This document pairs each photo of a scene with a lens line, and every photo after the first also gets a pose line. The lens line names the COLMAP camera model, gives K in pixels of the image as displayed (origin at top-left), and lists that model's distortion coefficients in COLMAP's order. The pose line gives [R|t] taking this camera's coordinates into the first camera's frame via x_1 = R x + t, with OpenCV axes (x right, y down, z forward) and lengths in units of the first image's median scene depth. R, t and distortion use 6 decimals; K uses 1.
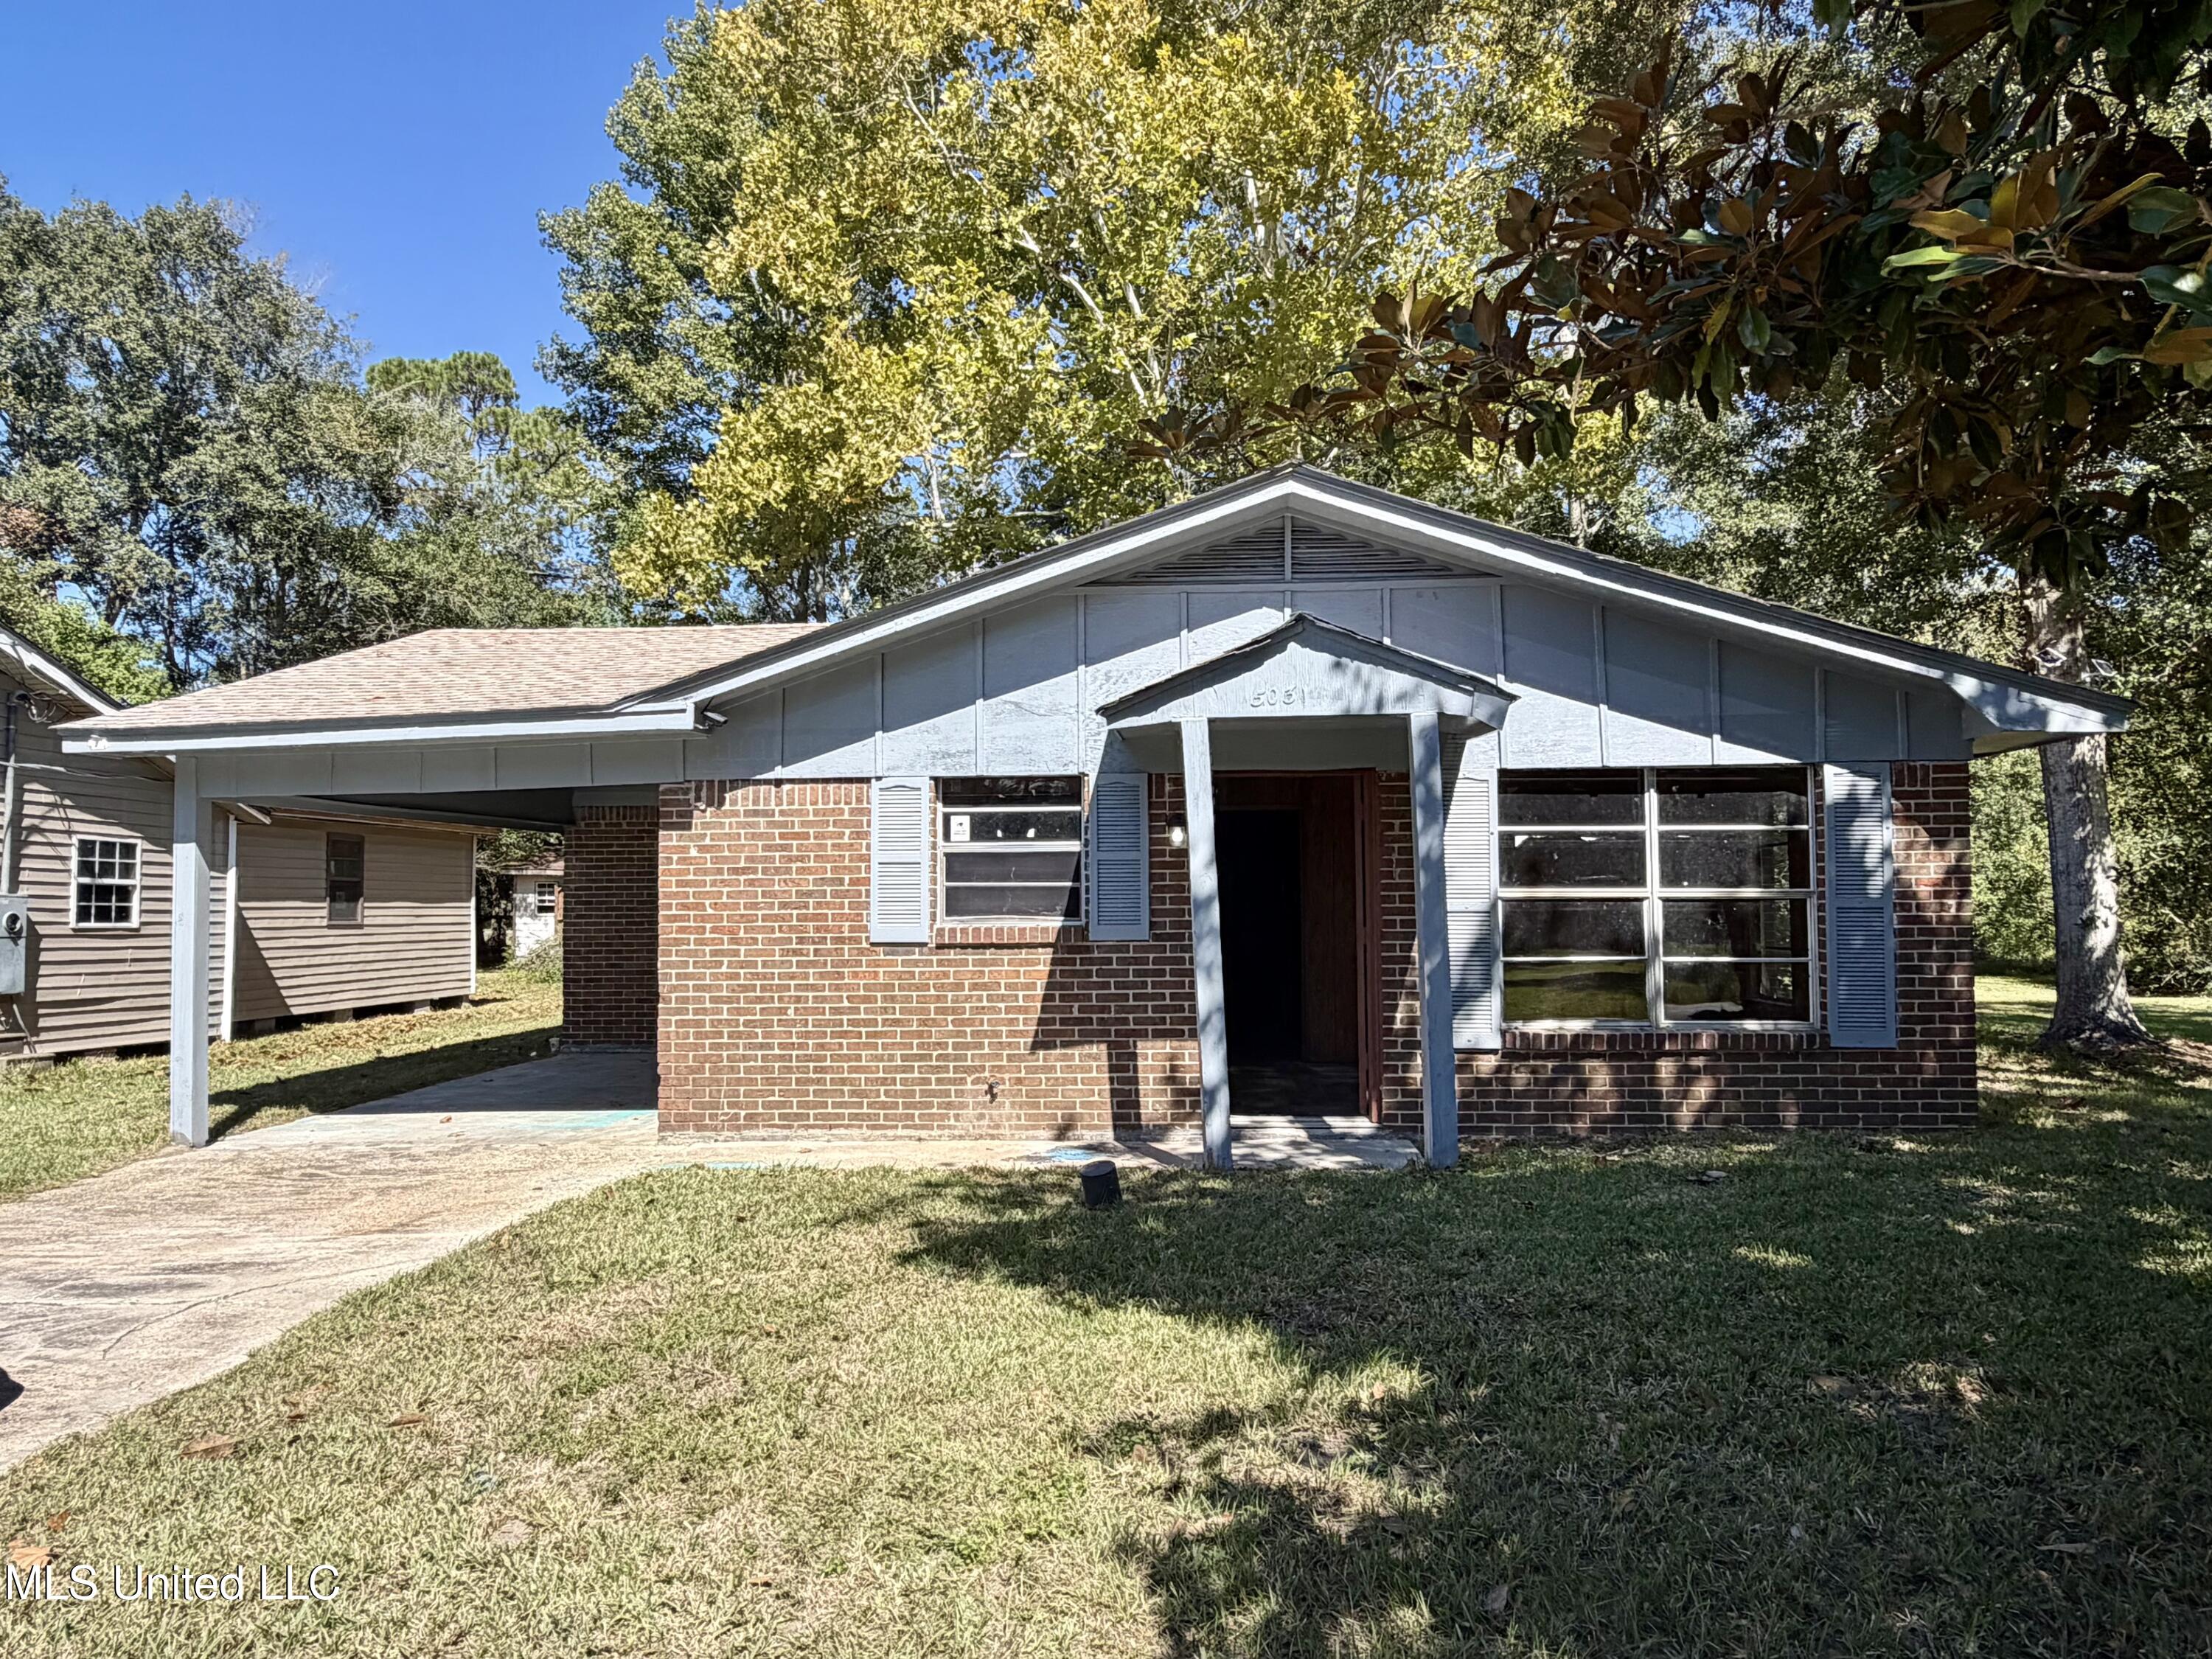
lens RADIAL K [[1437.9, 0, 1104.2], [0, 1437.9, 820.2], [0, 0, 1]] dist [0.018339, -0.001685]
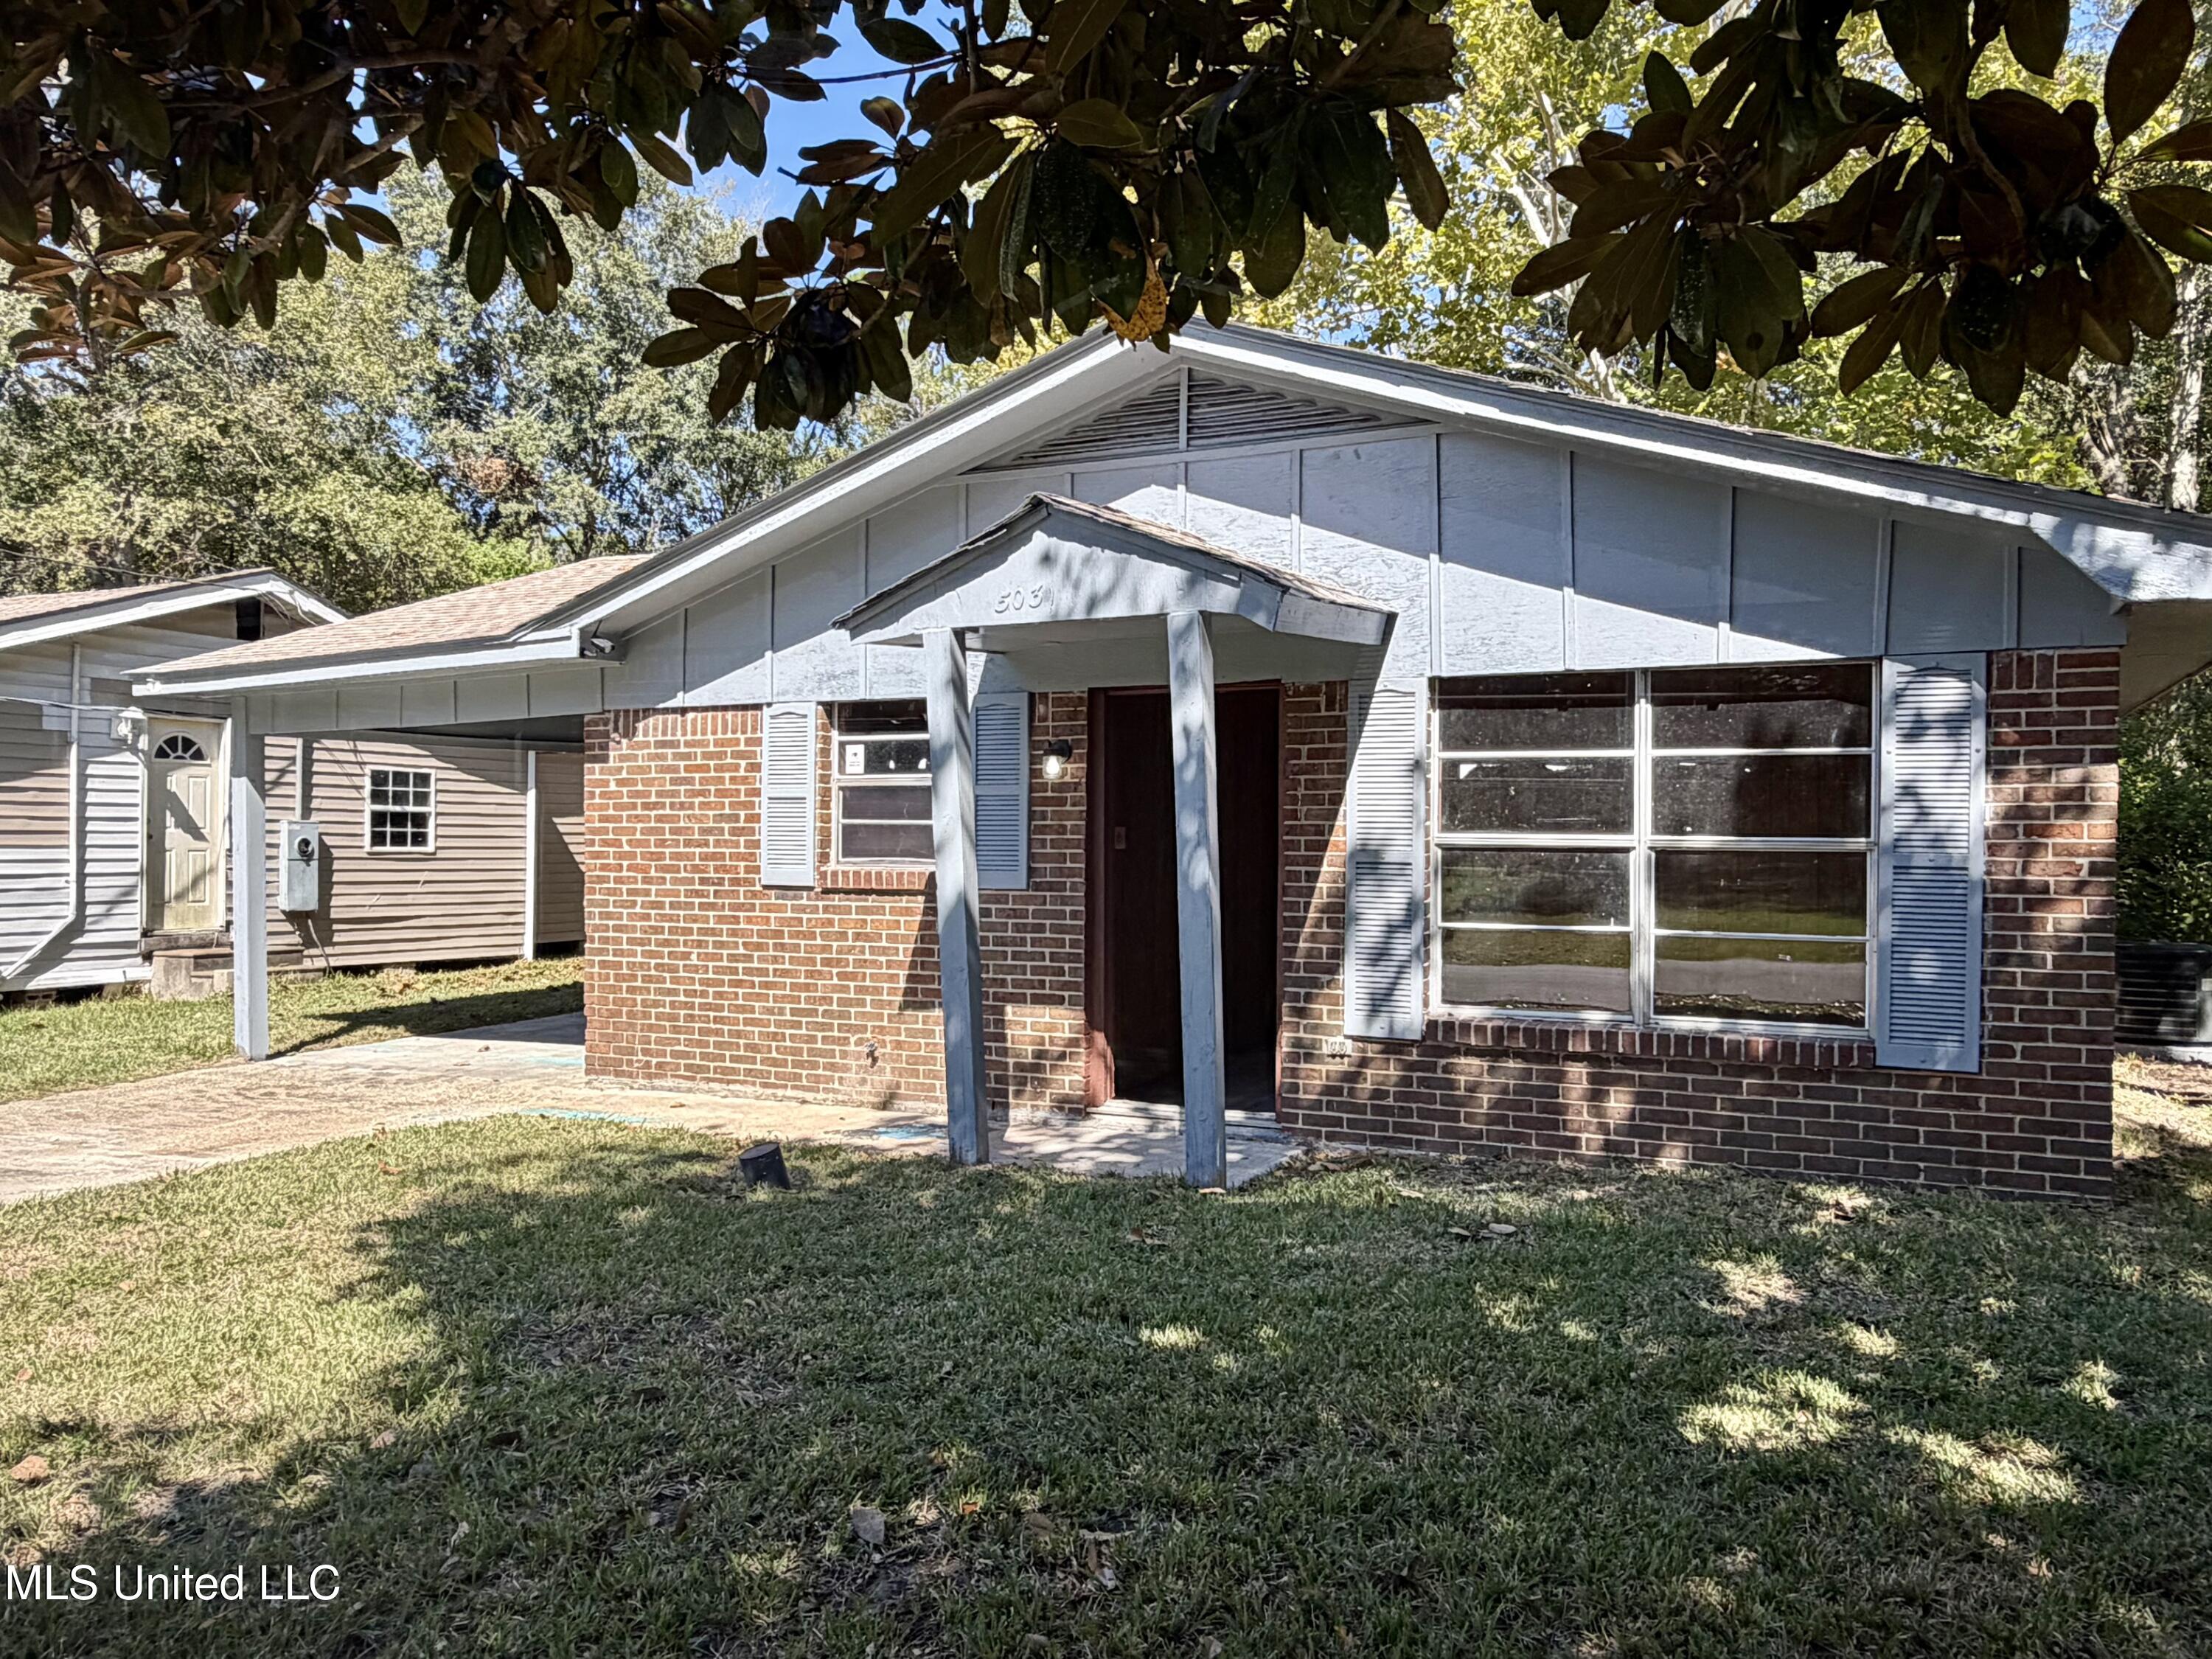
lens RADIAL K [[1627.4, 0, 1106.0], [0, 1627.4, 824.0], [0, 0, 1]] dist [-0.000544, 0.001234]
pose [[0.929351, 0.008029, -0.369110, 0.418263], [0.011931, 0.998588, 0.051760, -0.004412], [0.369005, -0.052506, 0.927943, 0.123021]]
